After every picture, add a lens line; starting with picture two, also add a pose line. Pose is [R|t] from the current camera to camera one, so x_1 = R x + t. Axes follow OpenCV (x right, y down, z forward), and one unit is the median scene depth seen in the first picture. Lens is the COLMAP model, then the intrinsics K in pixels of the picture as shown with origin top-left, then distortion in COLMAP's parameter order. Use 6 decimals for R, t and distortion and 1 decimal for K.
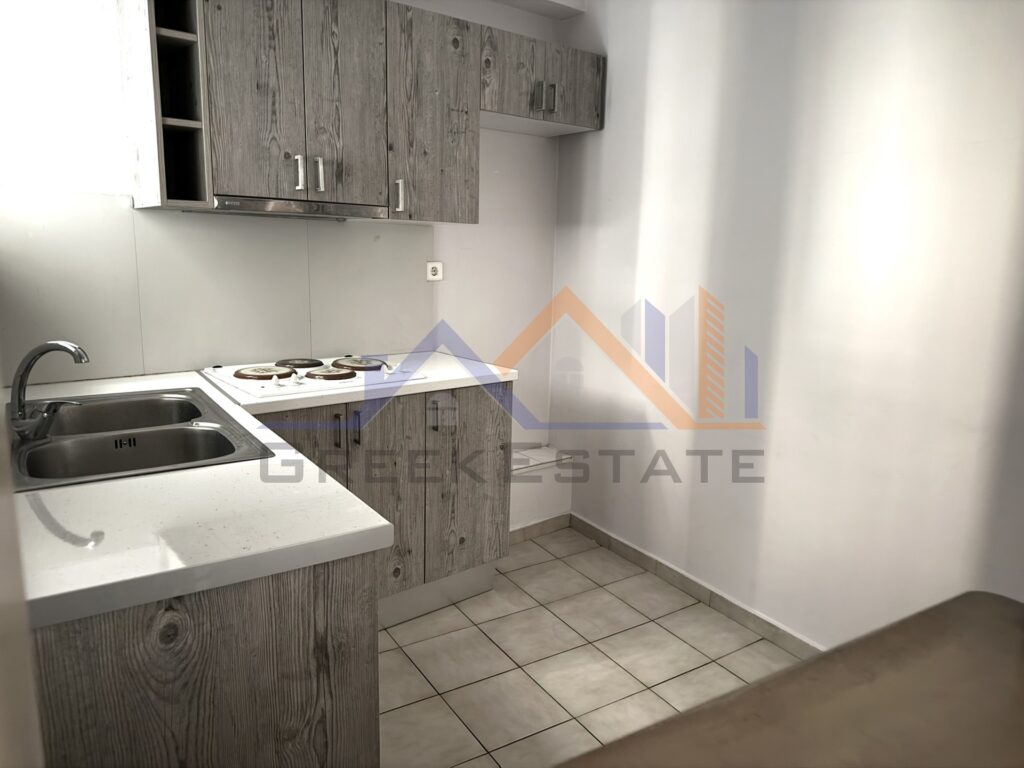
lens RADIAL K [[721.2, 0, 515.4], [0, 721.2, 384.5], [0, 0, 1]] dist [0.112925, -0.207415]
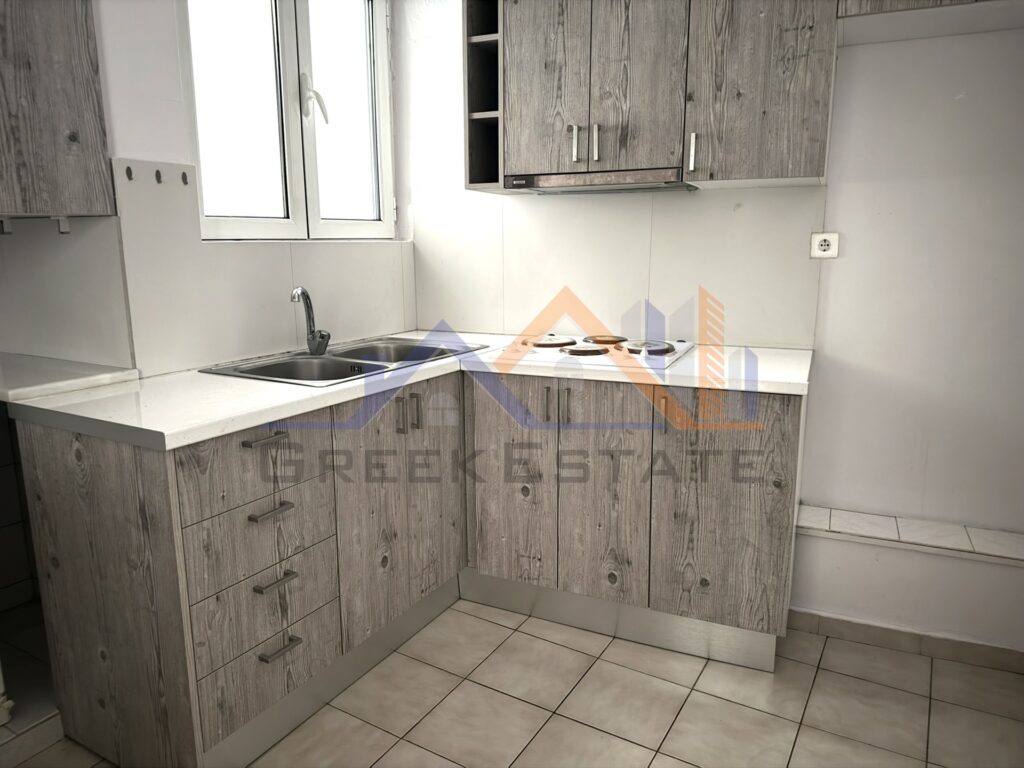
lens RADIAL K [[731.3, 0, 505.6], [0, 731.3, 380.9], [0, 0, 1]] dist [0.039879, -0.055898]
pose [[0.433021, 0.149836, -0.888843, 0.551087], [-0.154344, 0.983849, 0.090659, -0.043643], [0.888071, 0.097931, 0.449154, 0.455989]]
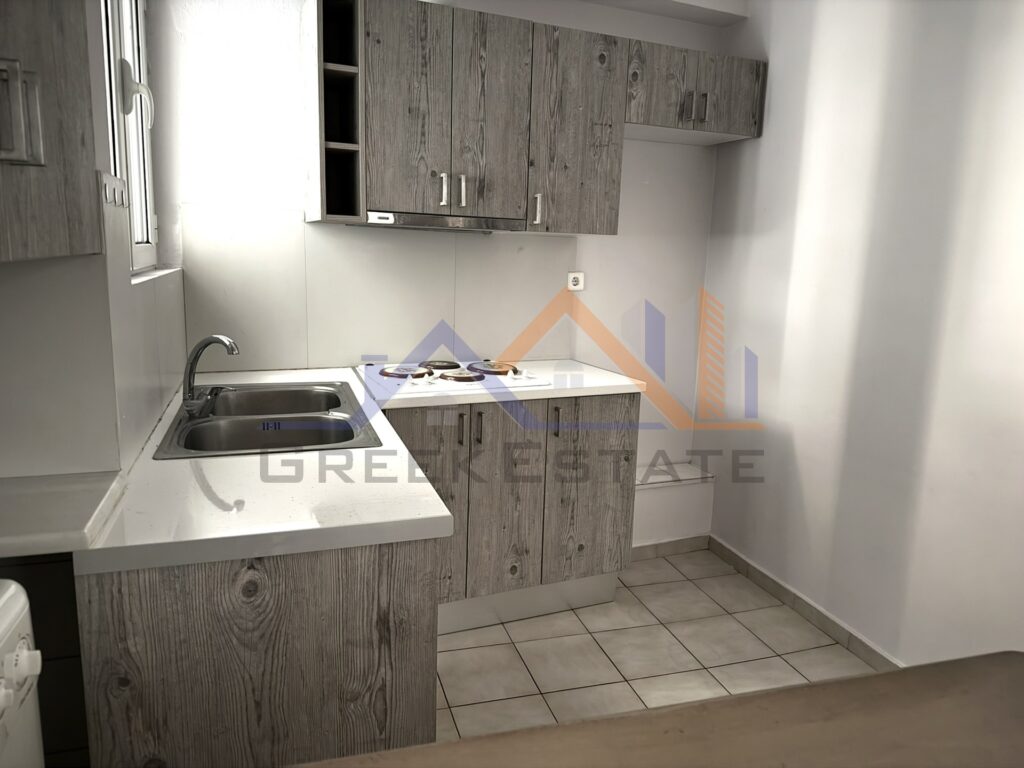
lens RADIAL K [[722.6, 0, 512.0], [0, 722.6, 384.0], [0, 0, 1]] dist [0.138134, -0.290728]
pose [[0.965028, 0.054497, -0.256419, 0.087634], [-0.058050, 0.998294, -0.006300, -0.000597], [0.255638, 0.020965, 0.966545, -0.011686]]
